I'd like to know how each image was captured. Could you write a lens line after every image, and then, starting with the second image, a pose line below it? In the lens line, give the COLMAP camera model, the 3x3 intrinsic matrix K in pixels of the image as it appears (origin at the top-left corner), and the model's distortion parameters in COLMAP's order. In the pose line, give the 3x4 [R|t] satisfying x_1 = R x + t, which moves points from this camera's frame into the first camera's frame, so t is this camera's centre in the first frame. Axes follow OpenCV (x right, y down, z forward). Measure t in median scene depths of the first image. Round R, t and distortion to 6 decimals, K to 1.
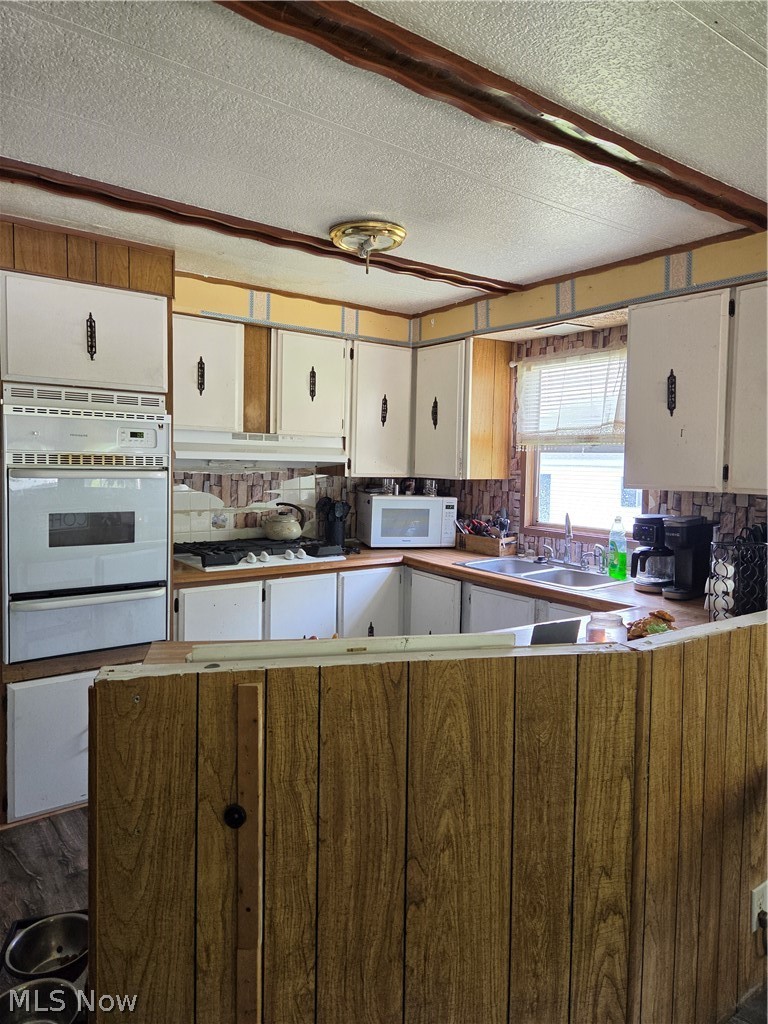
lens RADIAL K [[678.9, 0, 384.0], [0, 678.9, 512.0], [0, 0, 1]] dist [0.070280, -0.065252]
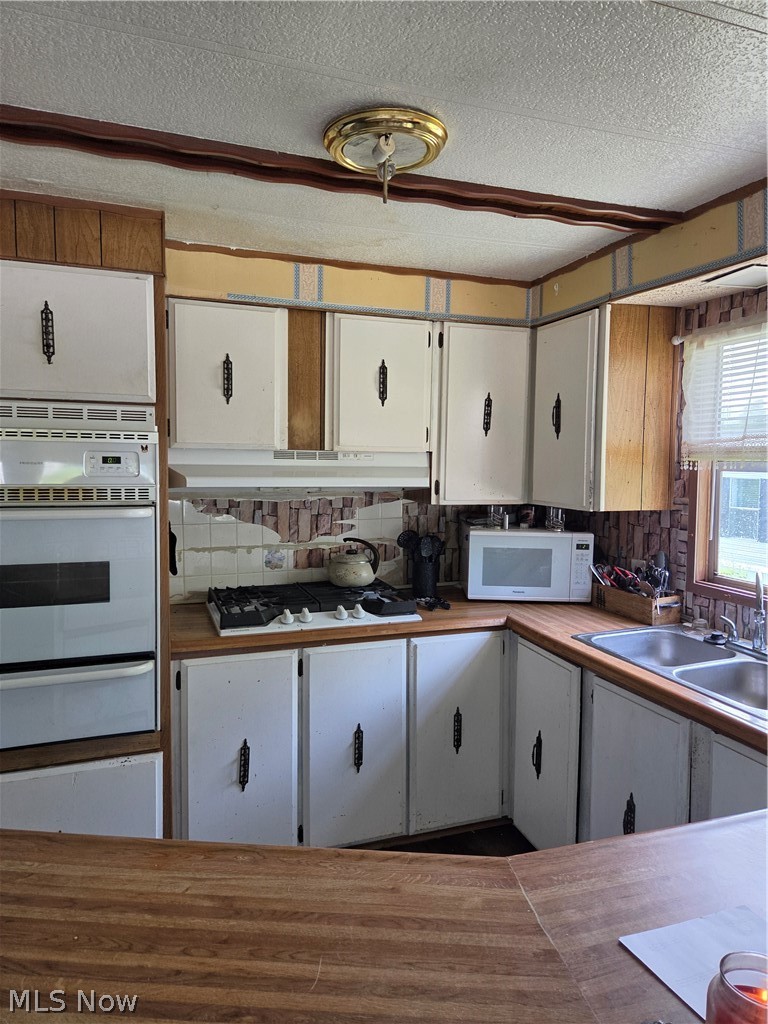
lens RADIAL K [[678.9, 0, 384.0], [0, 678.9, 512.0], [0, 0, 1]] dist [0.070280, -0.065252]
pose [[0.958874, 0.012070, -0.283576, 0.109375], [-0.012190, 0.999925, 0.001343, -0.046264], [0.283571, 0.002169, 0.958949, 0.277627]]
